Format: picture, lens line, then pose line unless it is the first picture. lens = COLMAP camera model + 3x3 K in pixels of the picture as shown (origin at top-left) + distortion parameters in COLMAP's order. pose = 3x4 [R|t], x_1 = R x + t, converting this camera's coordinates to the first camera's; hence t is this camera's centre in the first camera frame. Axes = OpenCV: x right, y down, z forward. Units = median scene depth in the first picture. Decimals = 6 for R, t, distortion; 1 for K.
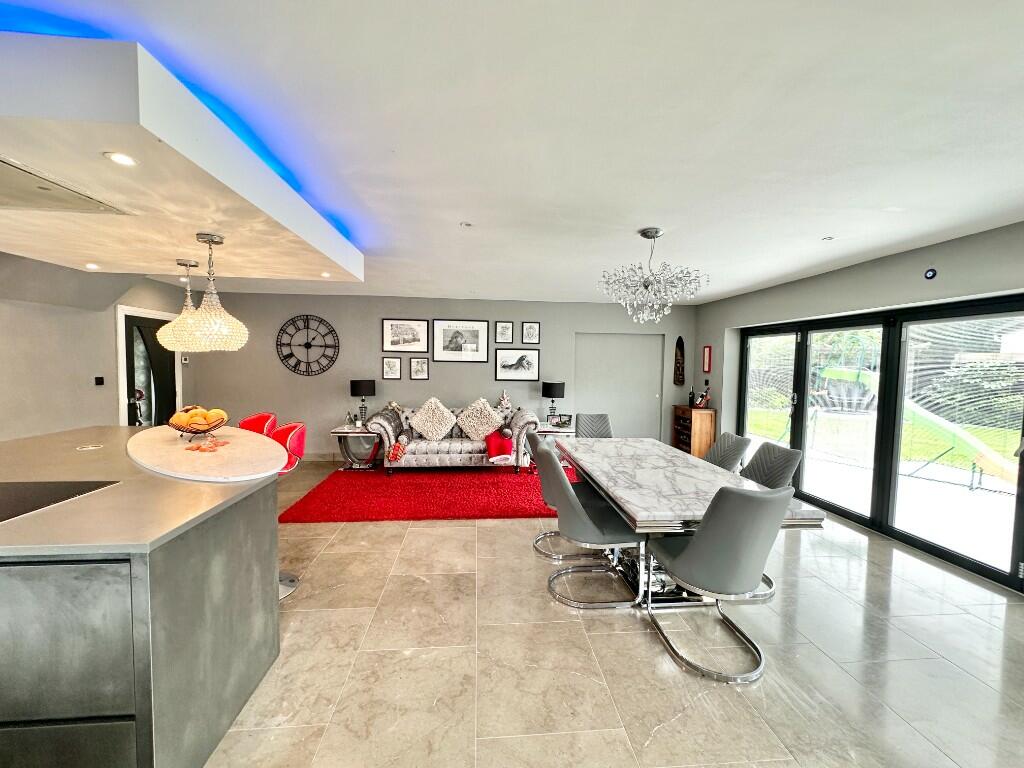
lens RADIAL K [[407.3, 0, 510.0], [0, 407.3, 384.4], [0, 0, 1]] dist [-0.001871, 0.001117]
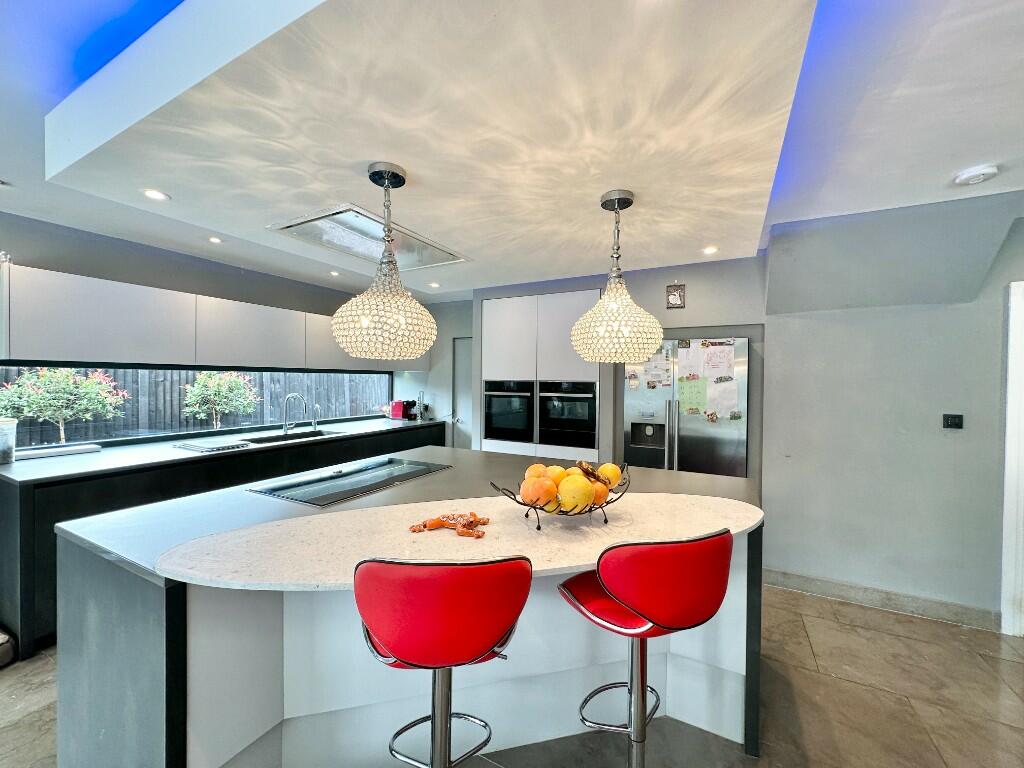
lens RADIAL K [[407.3, 0, 513.0], [0, 407.3, 383.5], [0, 0, 1]] dist [-0.001871, 0.001117]
pose [[-0.535534, -0.011458, -0.844436, -0.120198], [-0.061976, 0.997745, 0.025767, -0.027198], [0.842236, 0.066134, -0.535037, 0.549979]]
